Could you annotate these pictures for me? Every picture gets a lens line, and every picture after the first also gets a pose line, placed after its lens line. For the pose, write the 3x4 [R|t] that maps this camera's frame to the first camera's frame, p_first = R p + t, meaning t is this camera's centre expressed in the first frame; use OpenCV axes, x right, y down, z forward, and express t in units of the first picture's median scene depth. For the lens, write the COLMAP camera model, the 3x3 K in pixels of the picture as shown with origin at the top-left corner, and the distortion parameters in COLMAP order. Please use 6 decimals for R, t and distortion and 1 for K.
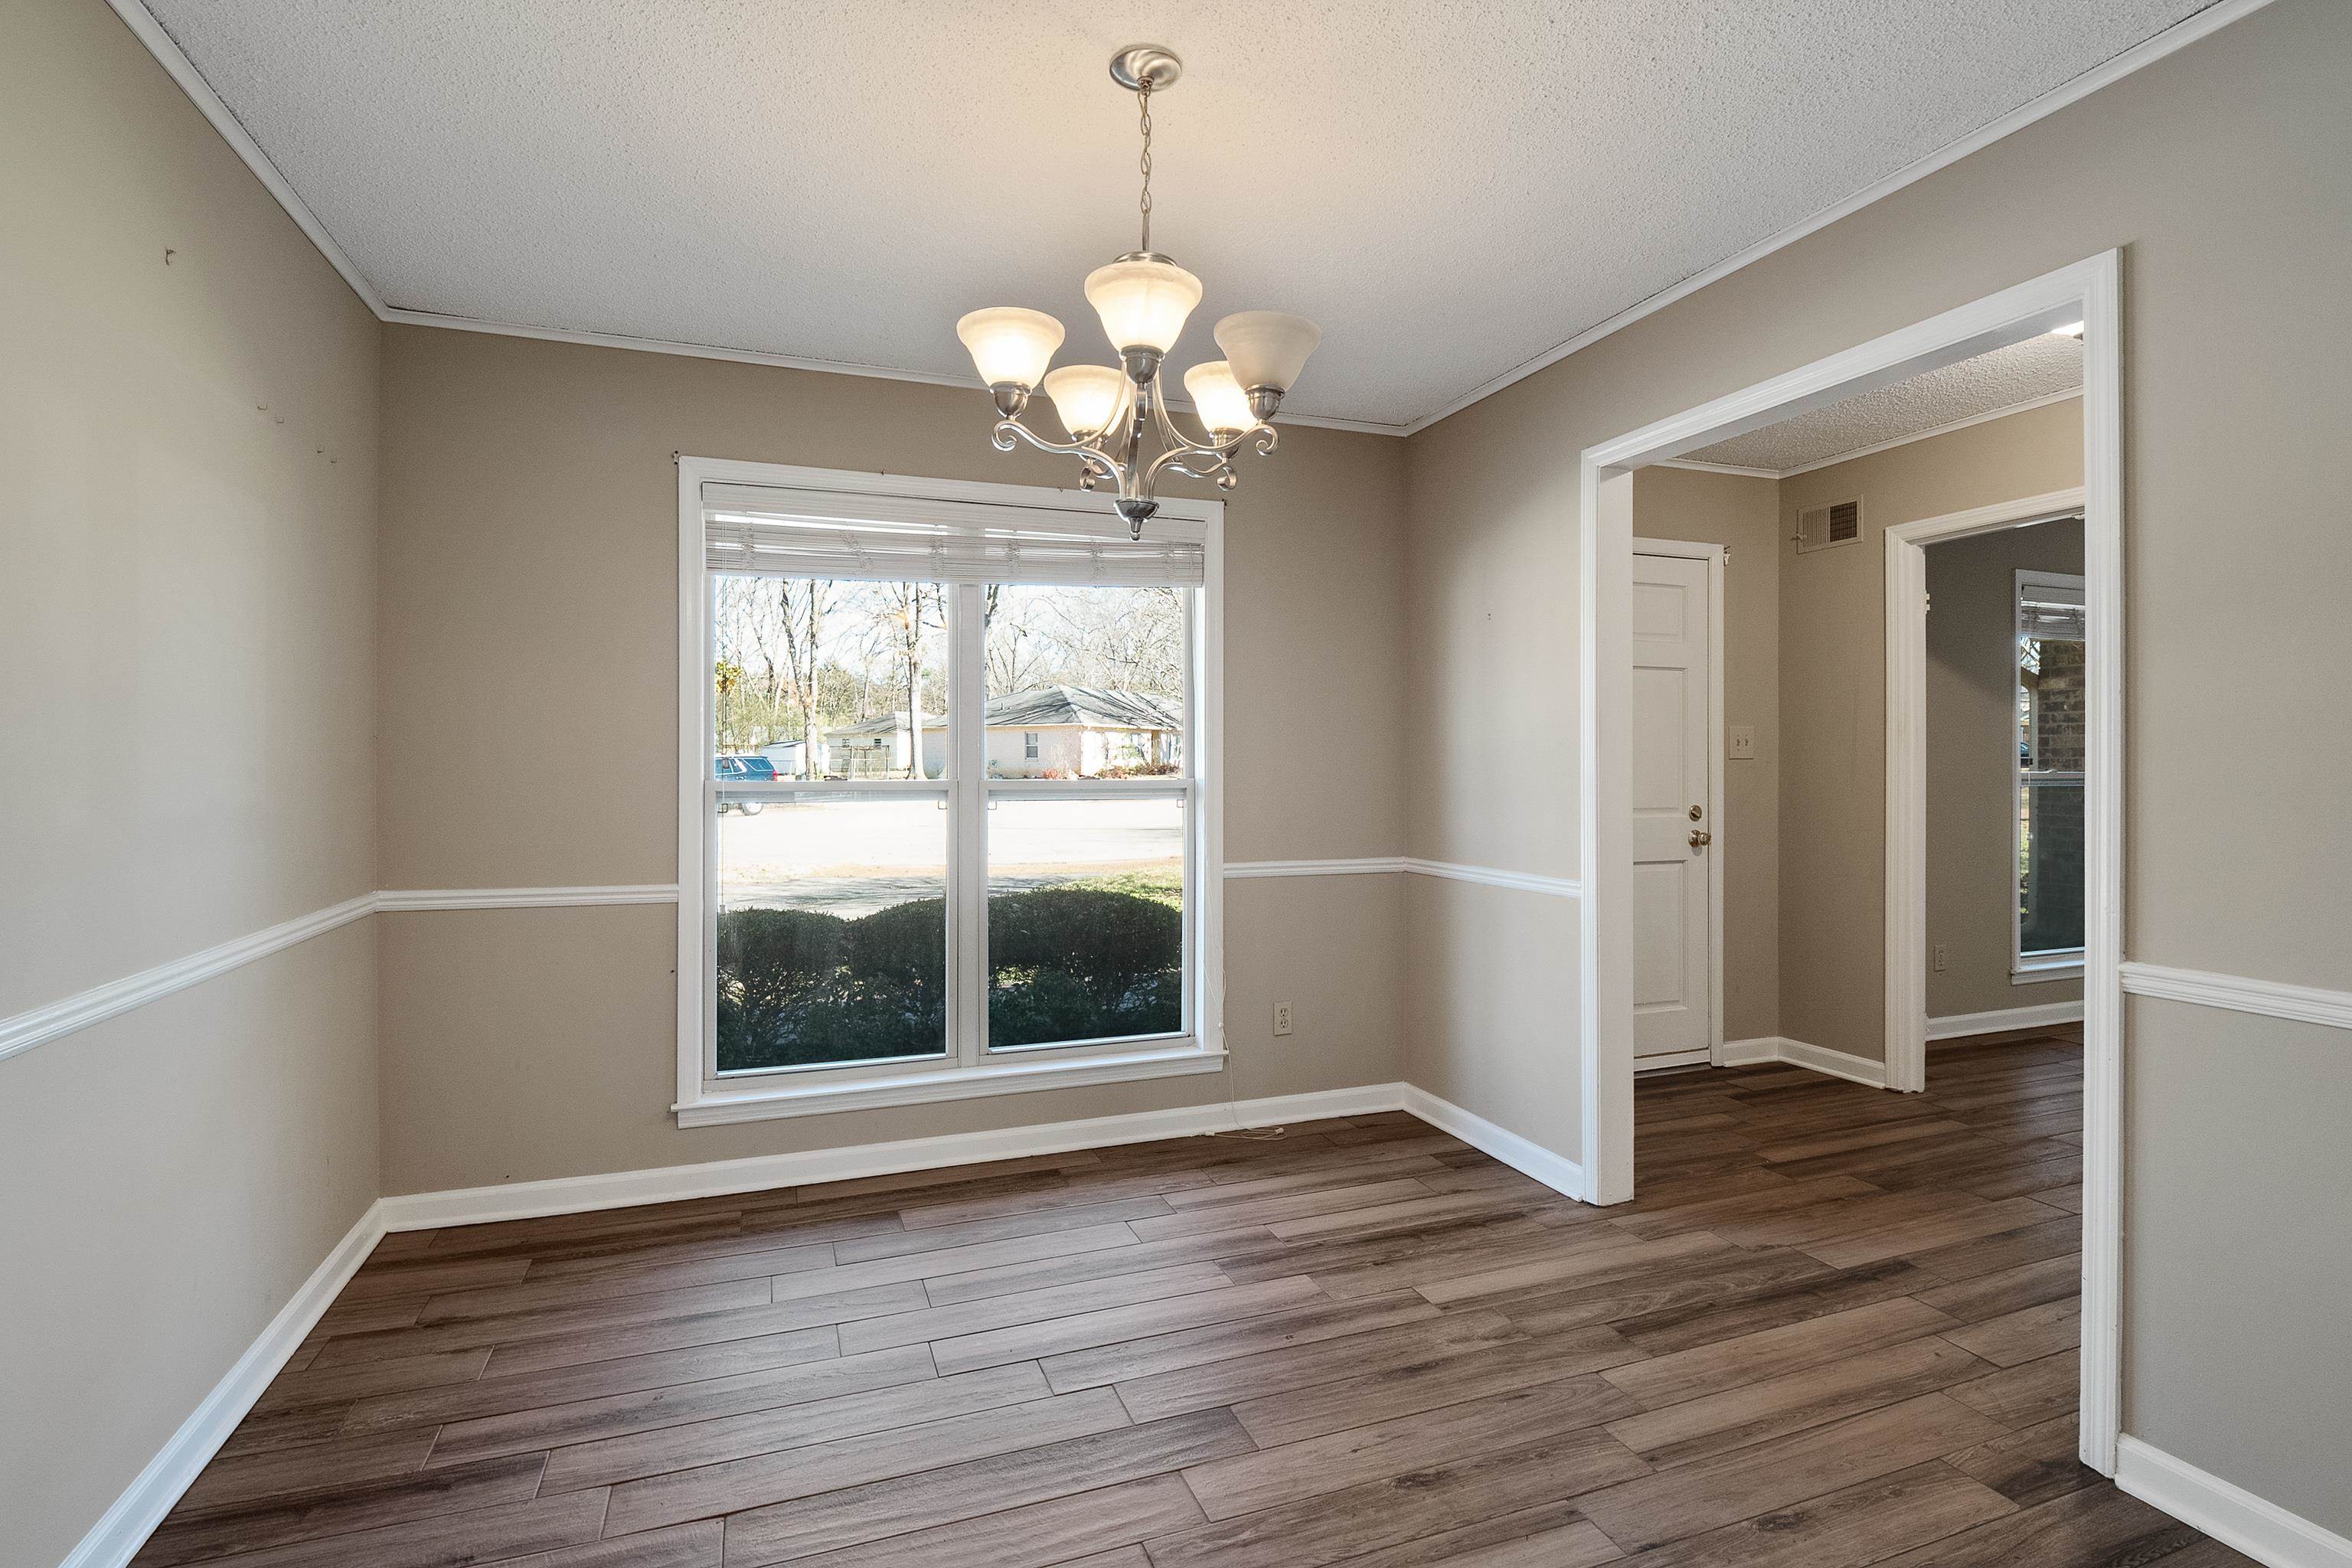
lens RADIAL K [[1085.5, 0, 1176.0], [0, 1085.5, 784.0], [0, 0, 1]] dist [-0.023042, -0.000349]
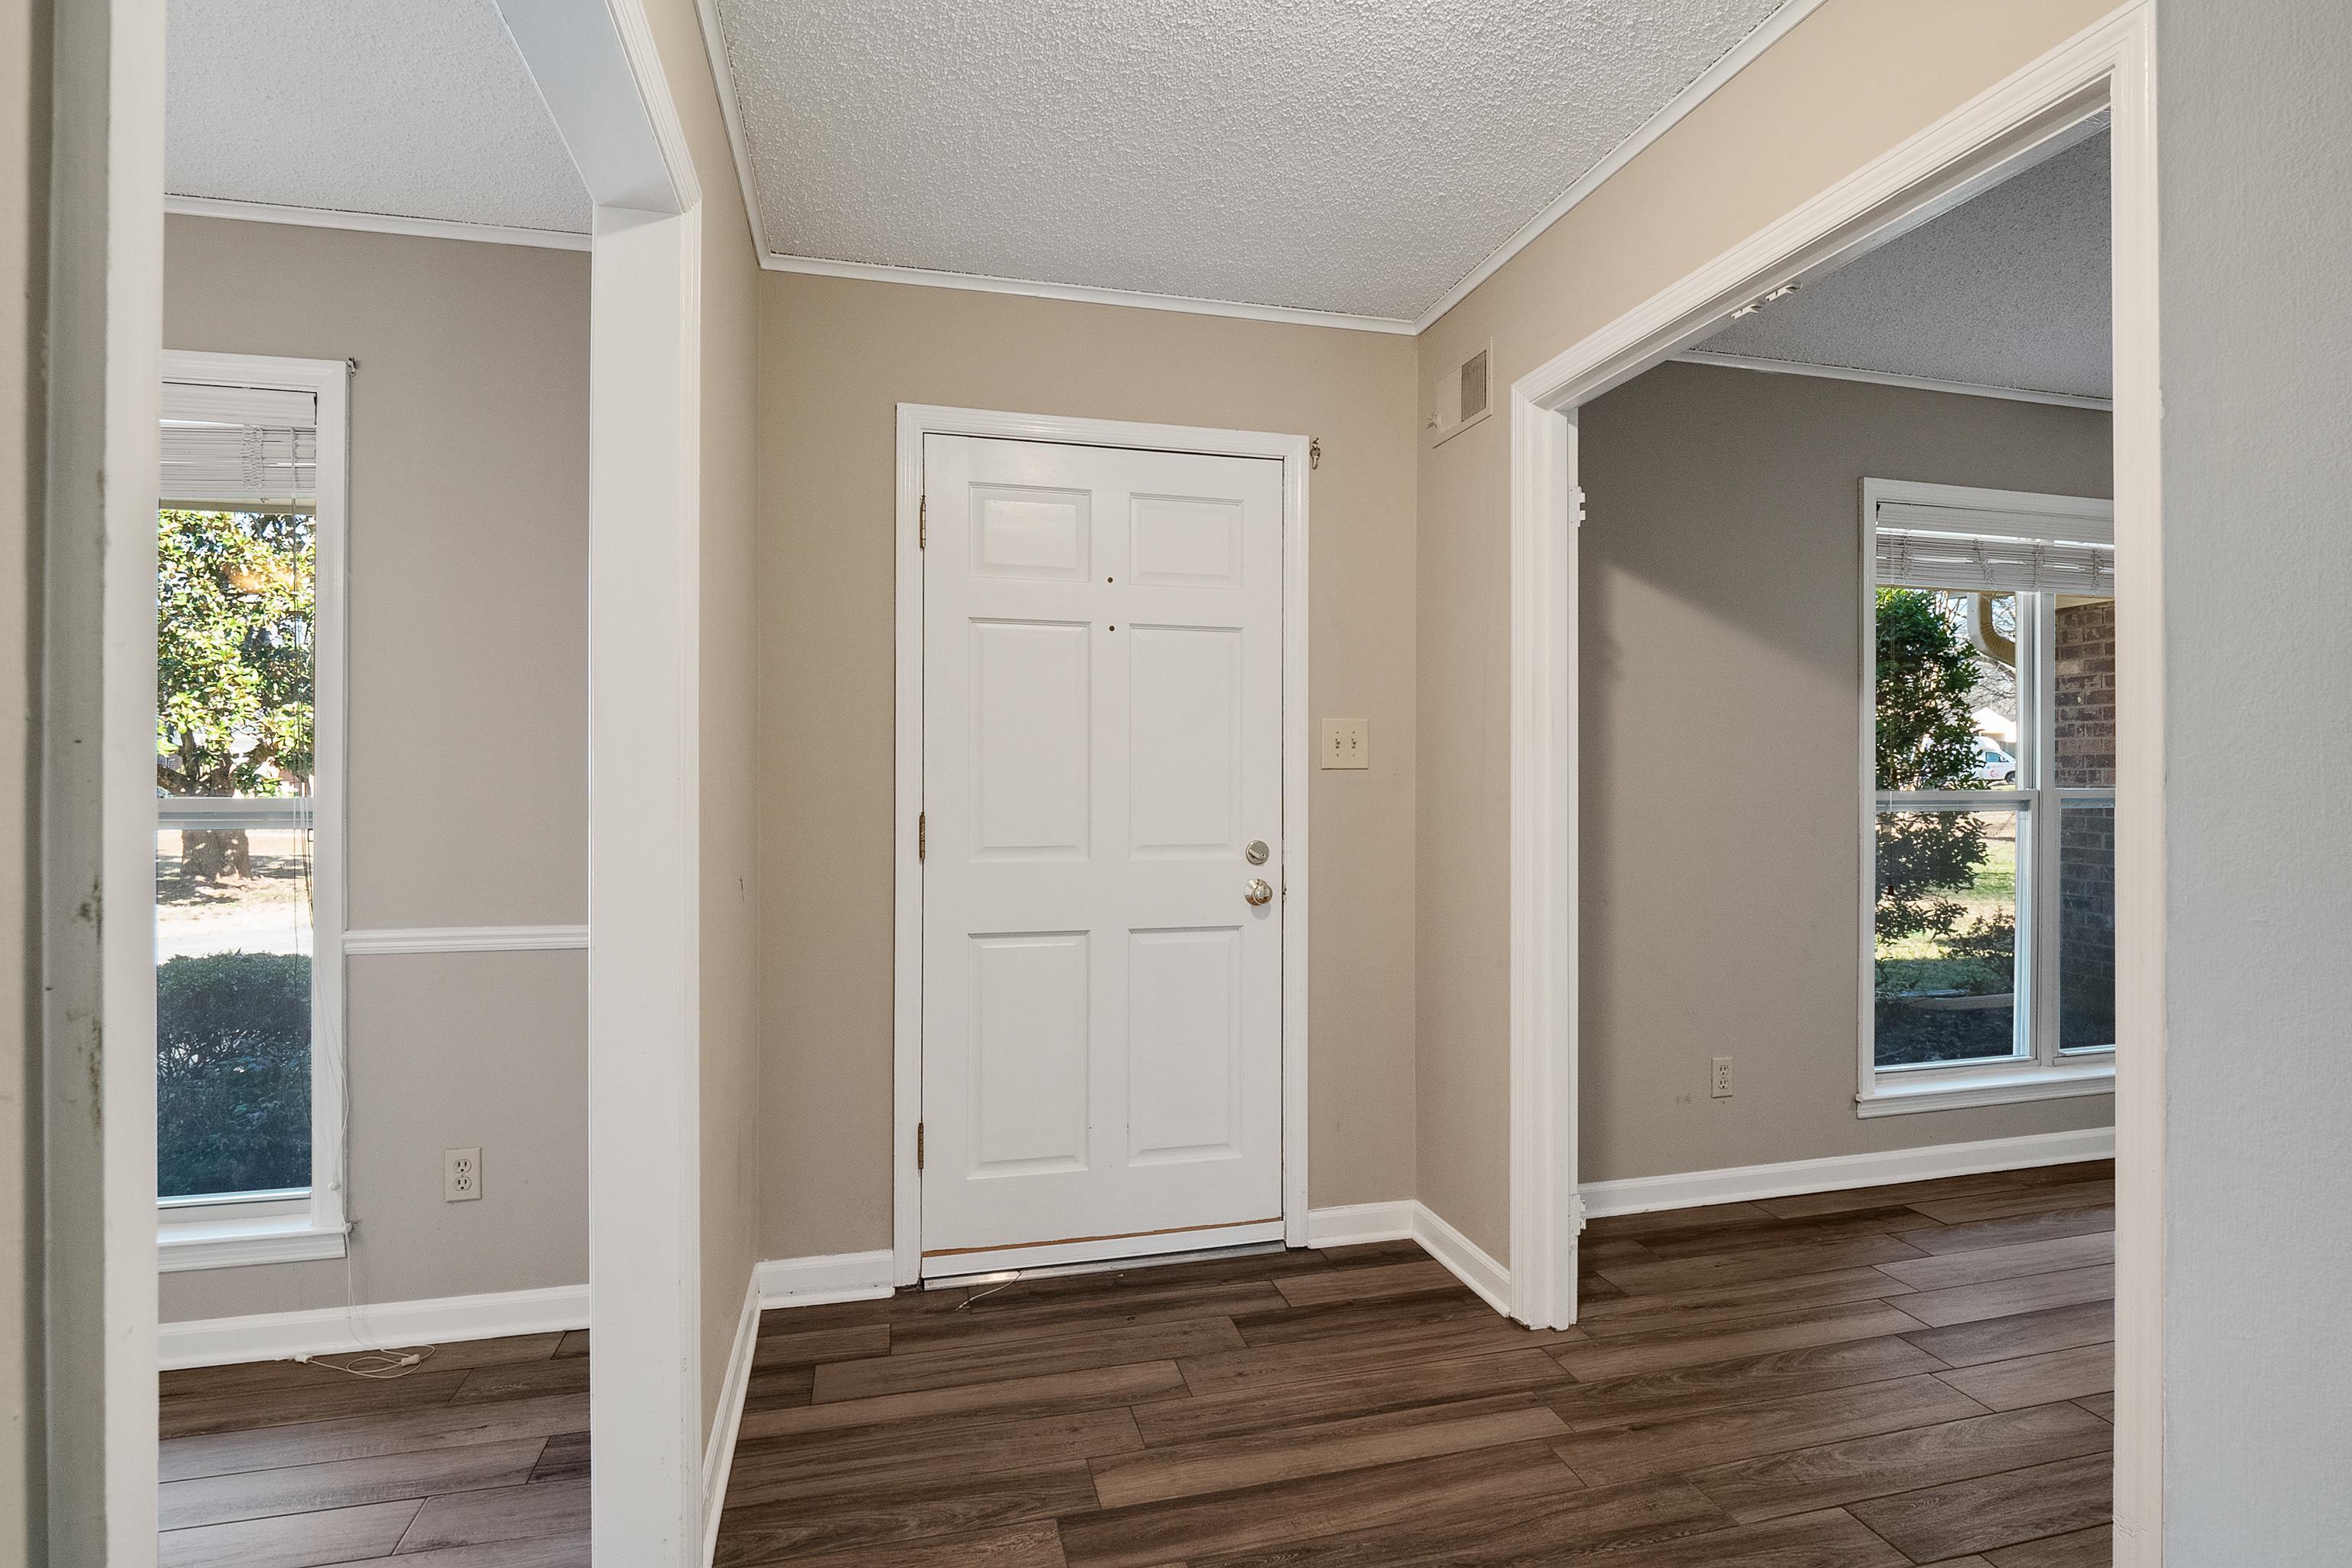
lens RADIAL K [[1094.6, 0, 1175.5], [0, 1094.6, 791.0], [0, 0, 1]] dist [-0.017977, -0.000225]
pose [[0.995307, 0.004724, -0.096653, 0.513186], [-0.004824, 0.999988, -0.000806, -0.009852], [0.096648, 0.001269, 0.995318, 0.359293]]
